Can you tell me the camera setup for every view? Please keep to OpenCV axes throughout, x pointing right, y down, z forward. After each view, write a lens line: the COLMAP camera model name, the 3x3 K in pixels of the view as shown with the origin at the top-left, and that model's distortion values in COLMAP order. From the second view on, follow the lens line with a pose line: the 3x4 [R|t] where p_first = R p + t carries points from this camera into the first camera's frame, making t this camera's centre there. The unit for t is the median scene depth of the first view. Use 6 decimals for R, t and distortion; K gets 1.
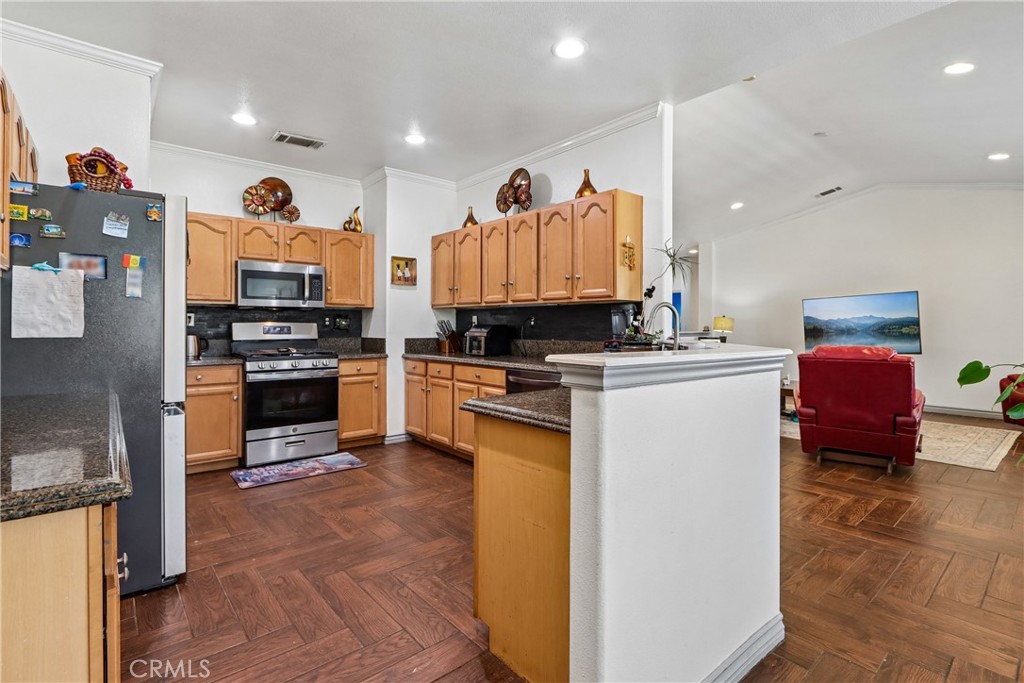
lens RADIAL K [[481.9, 0, 516.1], [0, 481.9, 322.3], [0, 0, 1]] dist [-0.004371, -0.000736]
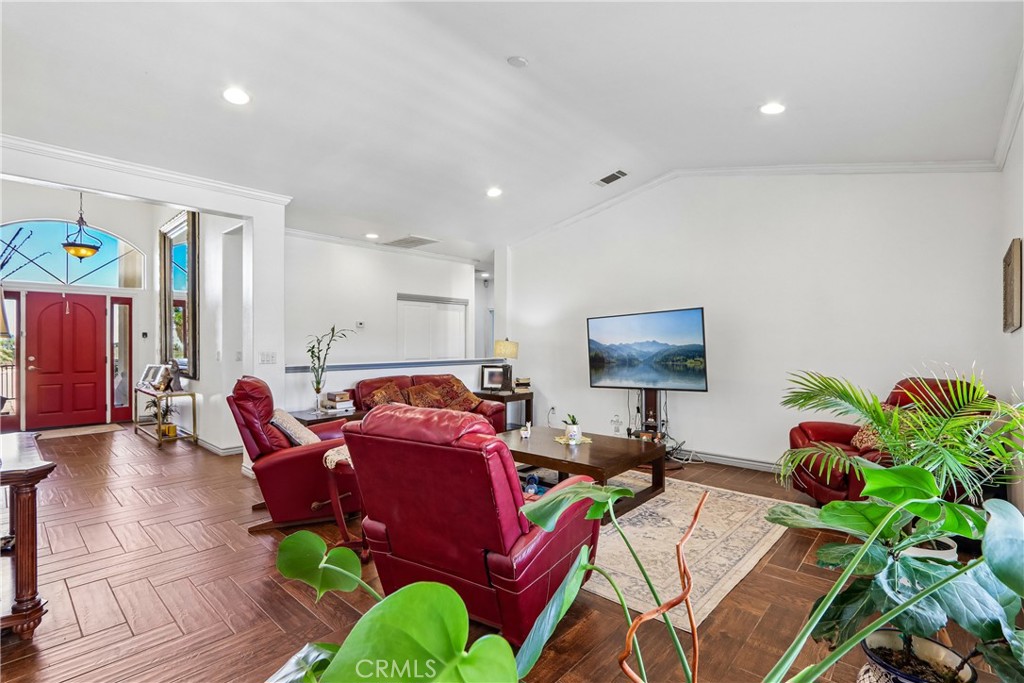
lens RADIAL K [[482.0, 0, 508.2], [0, 482.0, 341.9], [0, 0, 1]] dist [-0.004052, -0.000465]
pose [[0.993422, 0.002017, 0.114489, 0.709980], [-0.002352, 0.999993, 0.002790, -0.025565], [-0.114483, -0.003041, 0.993421, 0.464829]]
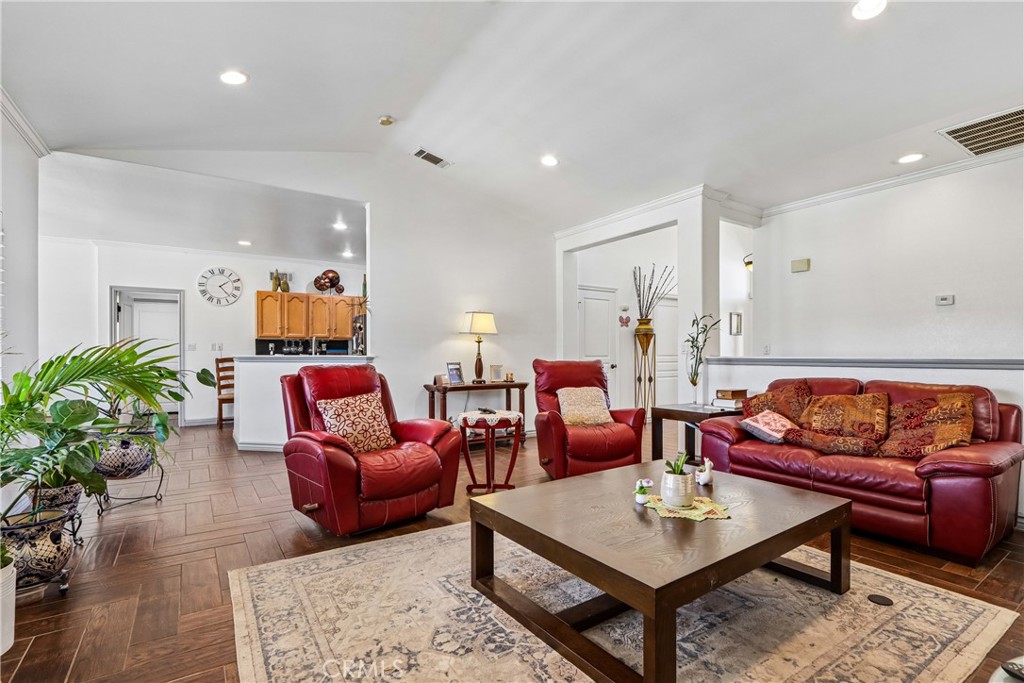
lens RADIAL K [[482.0, 0, 508.2], [0, 482.0, 341.9], [0, 0, 1]] dist [-0.004052, -0.000465]
pose [[-0.135113, -0.023551, -0.990550, 1.471115], [0.007632, 0.999663, -0.024808, 0.025649], [0.990801, -0.010912, -0.134887, 1.337069]]
